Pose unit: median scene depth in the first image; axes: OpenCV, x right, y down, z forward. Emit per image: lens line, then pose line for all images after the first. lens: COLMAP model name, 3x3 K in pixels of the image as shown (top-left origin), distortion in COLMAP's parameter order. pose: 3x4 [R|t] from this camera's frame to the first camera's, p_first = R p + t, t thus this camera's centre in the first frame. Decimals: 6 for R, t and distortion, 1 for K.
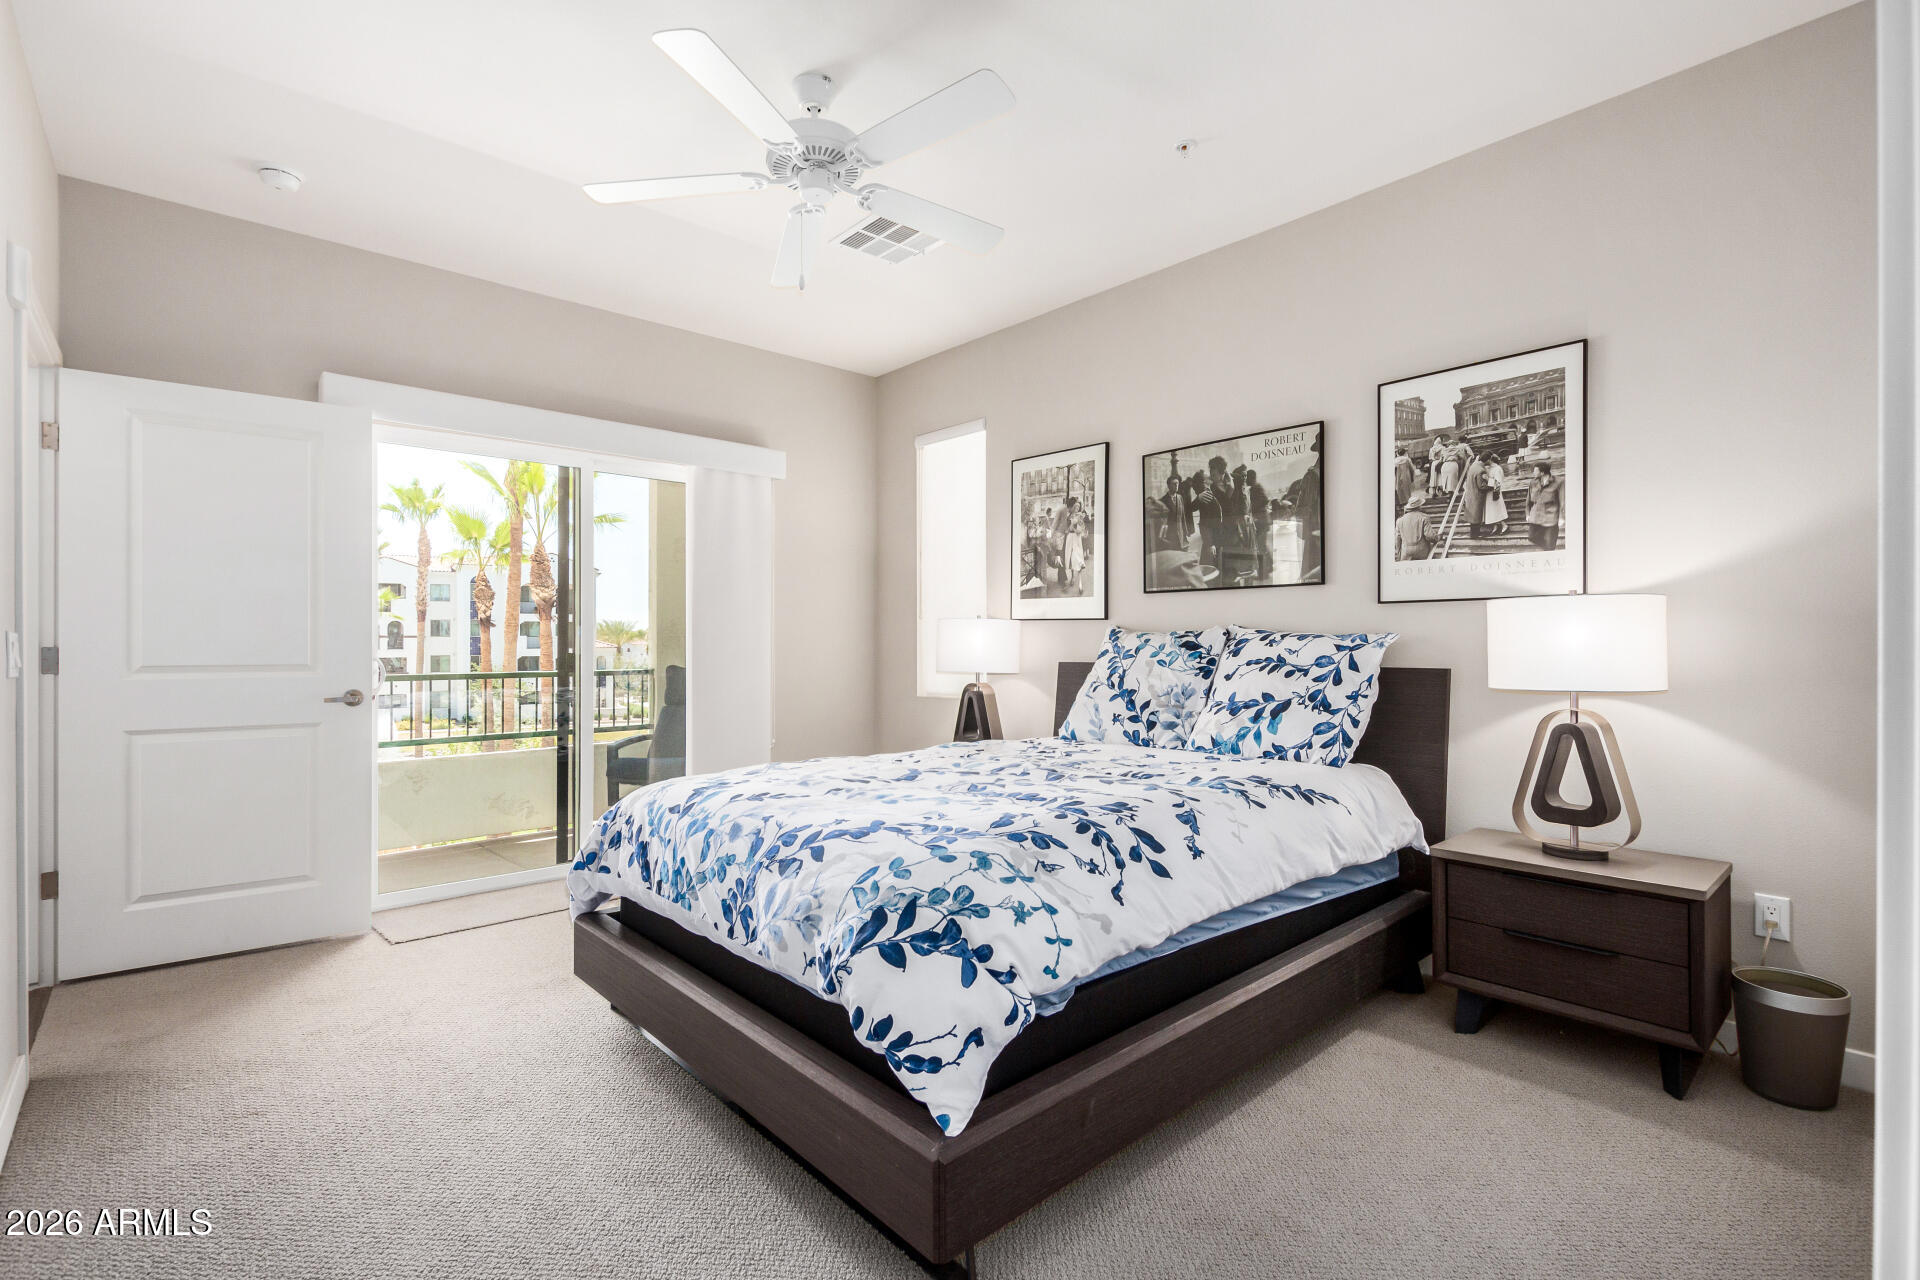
lens RADIAL K [[872.9, 0, 972.7], [0, 872.9, 640.4], [0, 0, 1]] dist [0.007897, -0.003712]
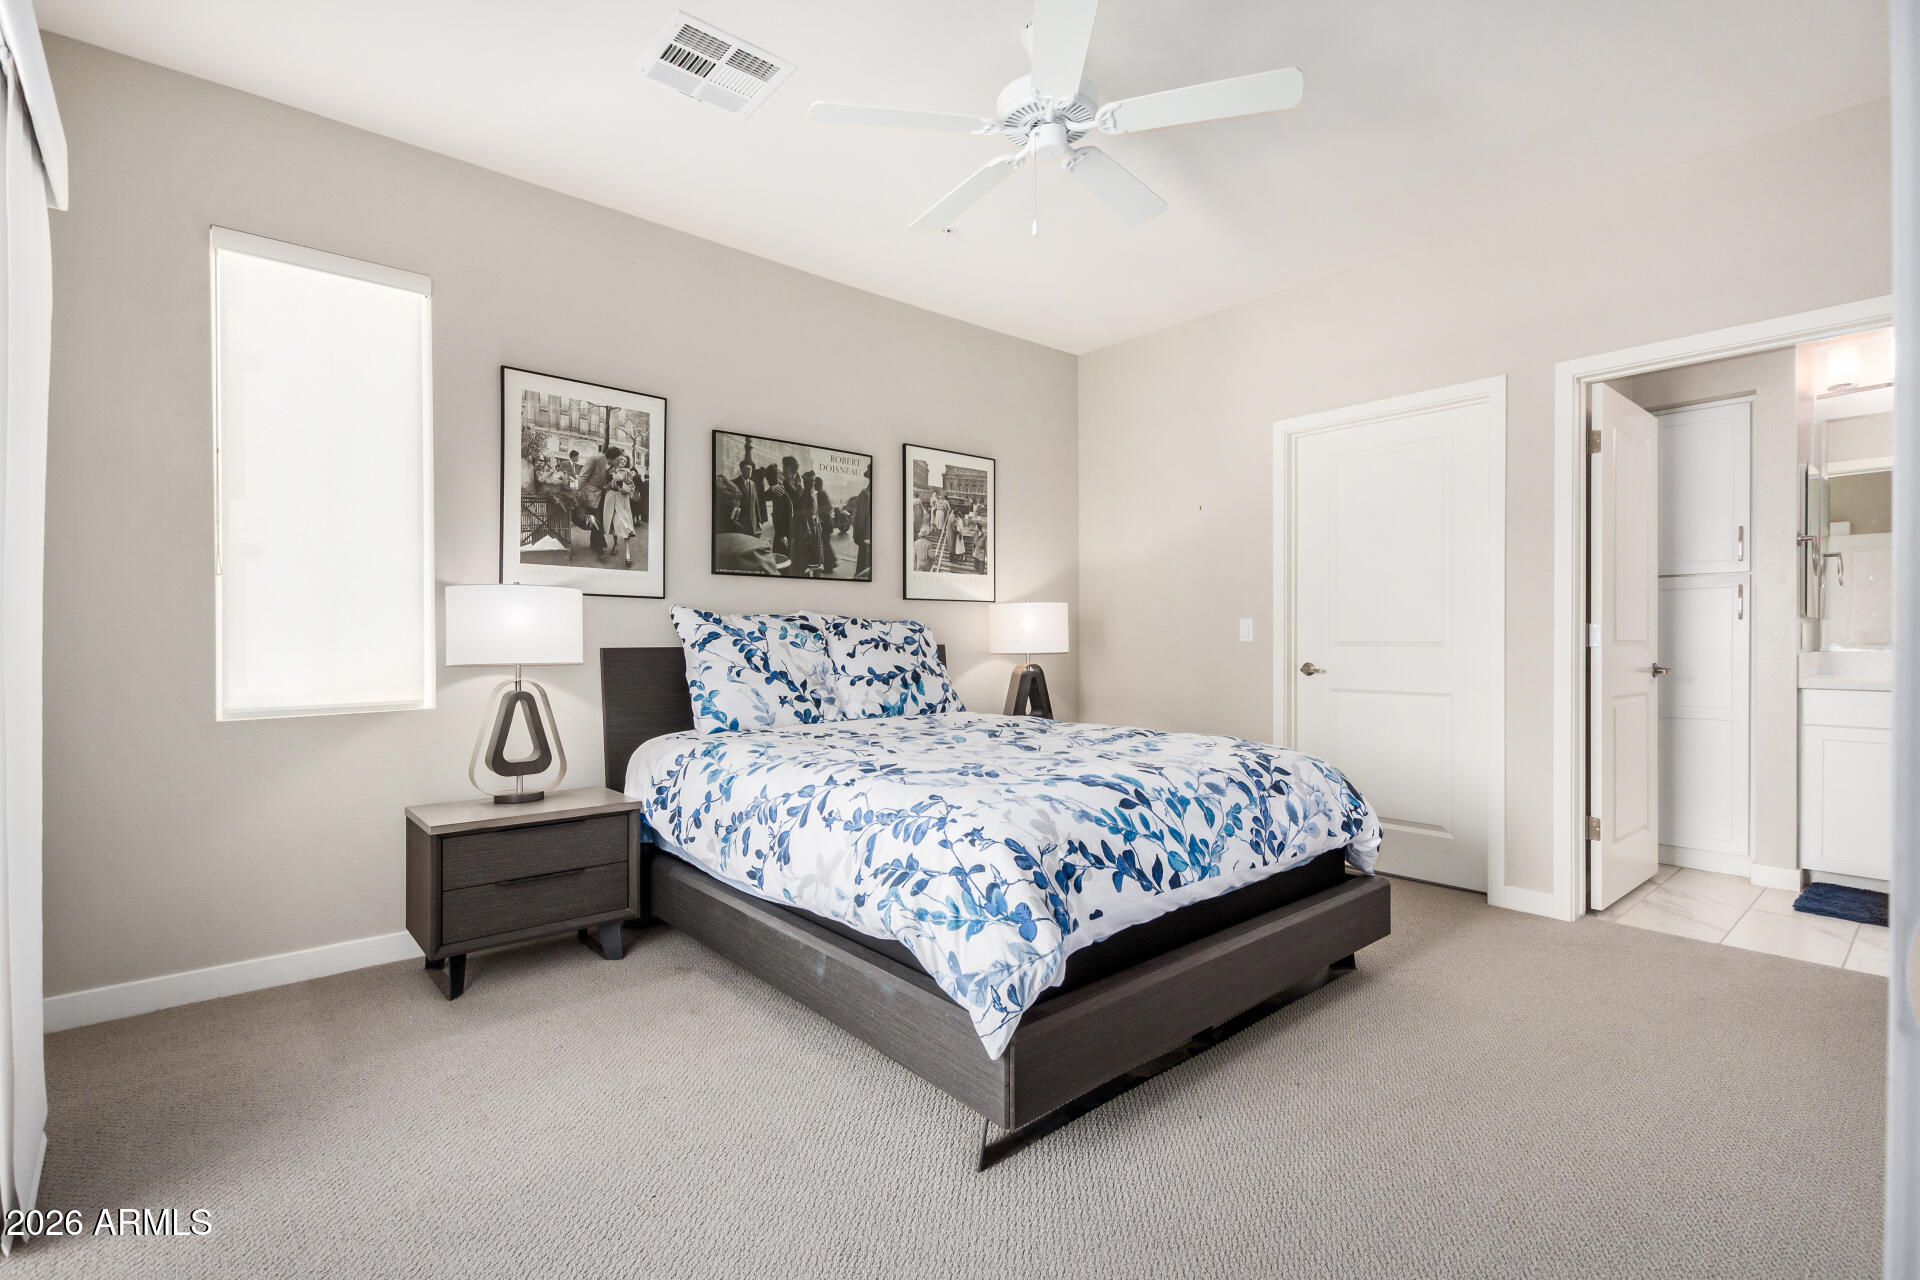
lens RADIAL K [[872.9, 0, 956.6], [0, 872.9, 634.8], [0, 0, 1]] dist [0.007897, -0.003712]
pose [[0.029288, 0.004743, 0.999560, -0.824258], [-0.001391, 0.999988, -0.004704, 0.018769], [-0.999570, -0.001253, 0.029294, 0.773316]]
